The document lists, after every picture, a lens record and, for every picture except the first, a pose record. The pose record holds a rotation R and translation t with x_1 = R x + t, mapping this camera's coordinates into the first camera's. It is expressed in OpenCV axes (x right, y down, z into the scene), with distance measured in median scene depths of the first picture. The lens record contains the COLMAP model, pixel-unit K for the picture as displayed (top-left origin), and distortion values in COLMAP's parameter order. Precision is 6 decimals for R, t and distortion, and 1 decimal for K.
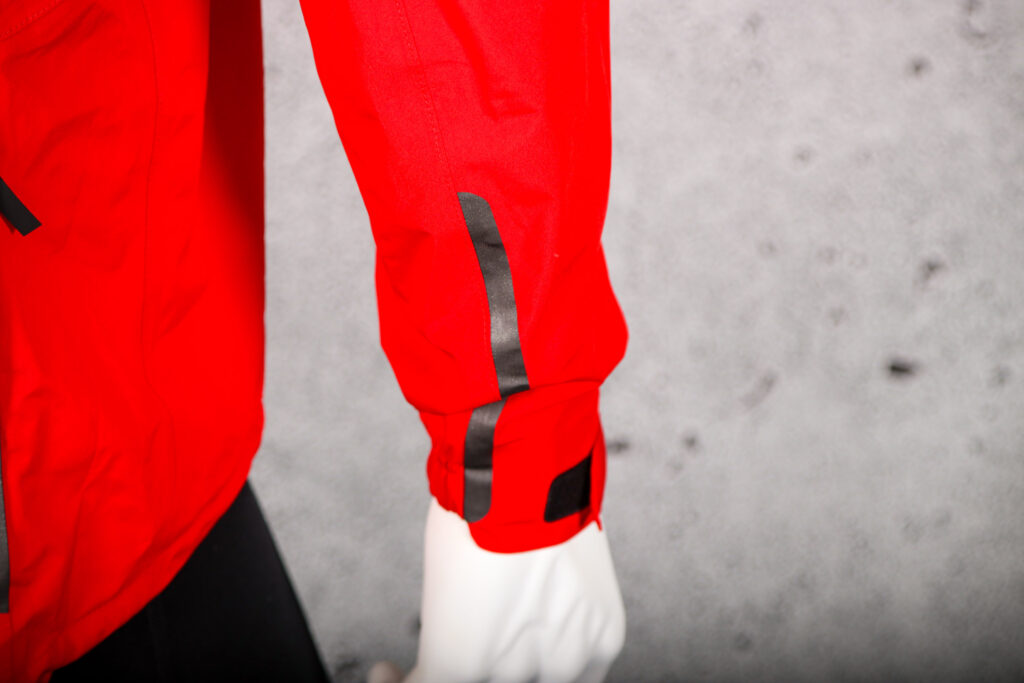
lens RADIAL K [[4353.2, 0, 512.0], [0, 4353.2, 341.5], [0, 0, 1]] dist [0.547512, -1.510846]
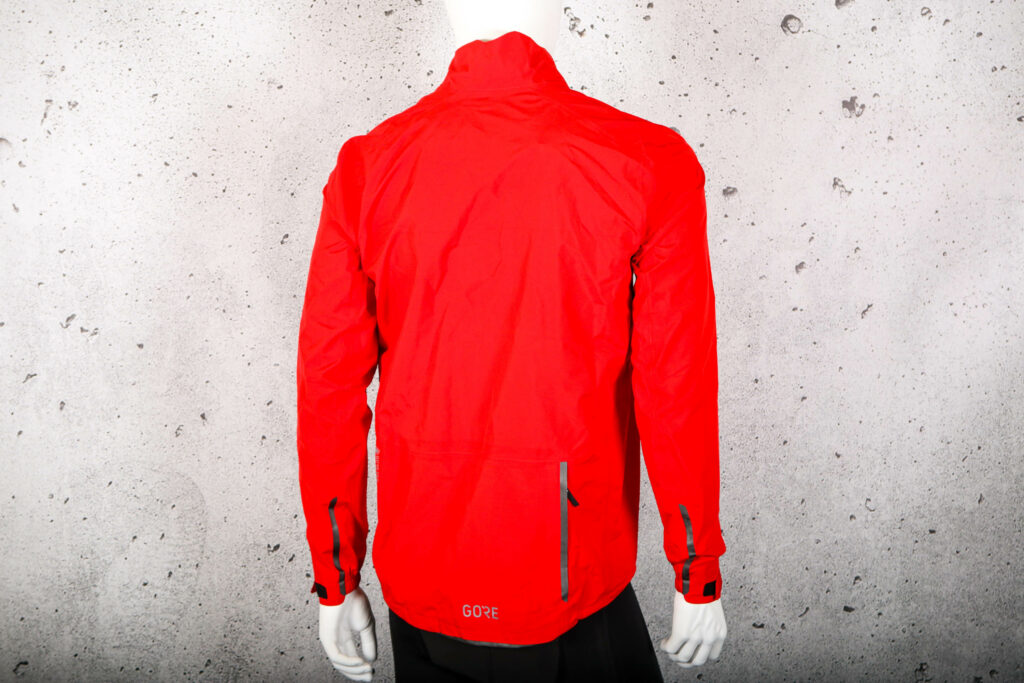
lens RADIAL K [[2210.8, 0, 512.0], [0, 2210.8, 341.5], [0, 0, 1]] dist [0.055630, 0.124155]
pose [[0.982634, 0.033646, -0.182478, 0.197950], [-0.070085, 0.977875, -0.197100, 0.225903], [0.171809, 0.206466, 0.963251, -1.028931]]
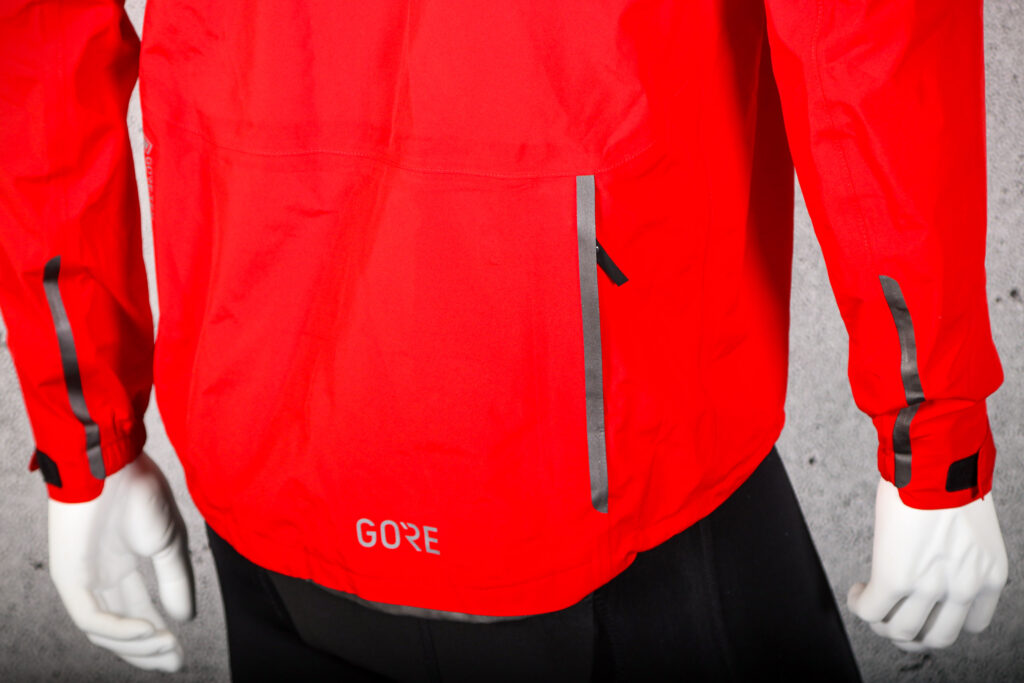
lens RADIAL K [[3579.7, 0, 512.0], [0, 3579.7, 341.5], [0, 0, 1]] dist [0.252588, 1.151475]
pose [[0.969469, 0.049804, -0.240103, 0.170338], [-0.065645, 0.996131, -0.058433, 0.075156], [0.236264, 0.072411, 0.968987, -0.340297]]
